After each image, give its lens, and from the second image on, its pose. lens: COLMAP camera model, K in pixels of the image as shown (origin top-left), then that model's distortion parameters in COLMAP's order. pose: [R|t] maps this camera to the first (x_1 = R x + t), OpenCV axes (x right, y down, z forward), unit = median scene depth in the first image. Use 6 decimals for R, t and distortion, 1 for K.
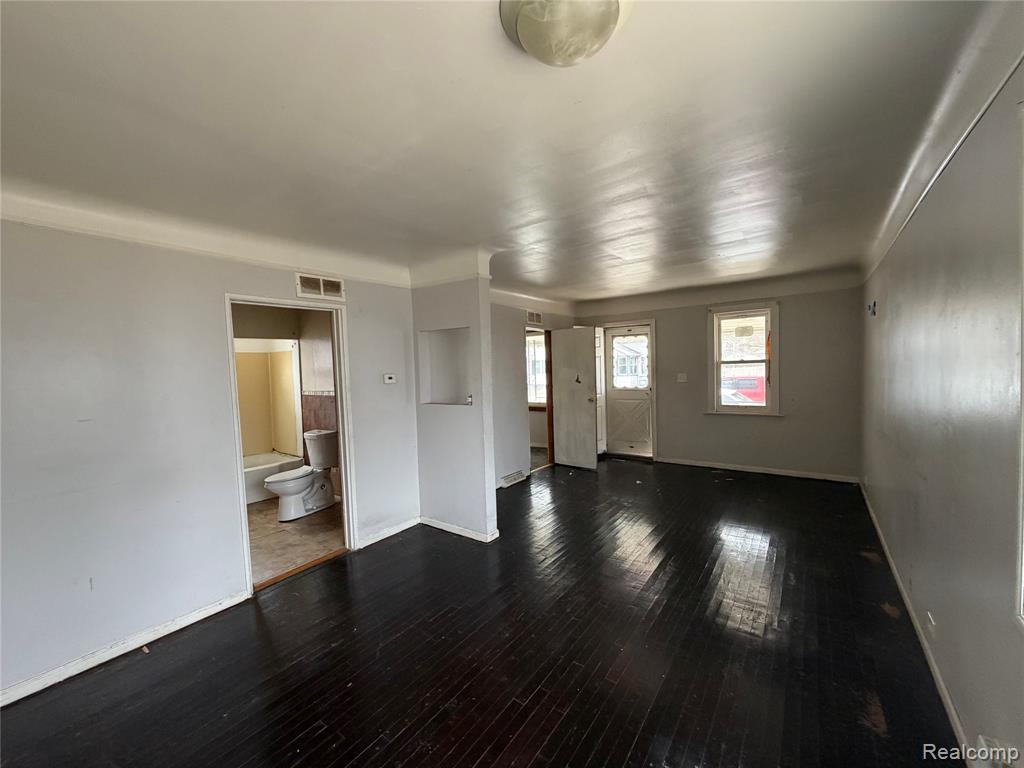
lens RADIAL K [[404.3, 0, 509.2], [0, 404.3, 385.5], [0, 0, 1]] dist [-0.001930, 0.000122]
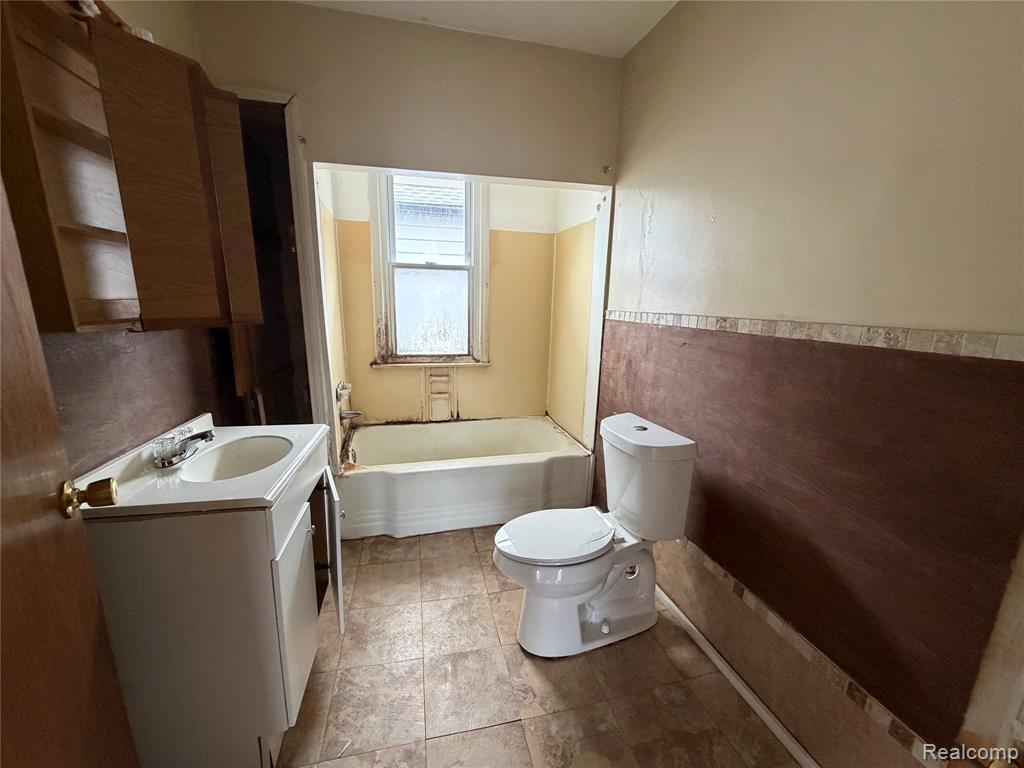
lens RADIAL K [[404.3, 0, 509.2], [0, 404.3, 385.5], [0, 0, 1]] dist [-0.001930, 0.000122]
pose [[0.771114, 0.177434, -0.611474, -0.326815], [-0.073549, 0.978779, 0.191265, 0.018353], [0.632434, -0.102514, 0.767800, 0.617093]]
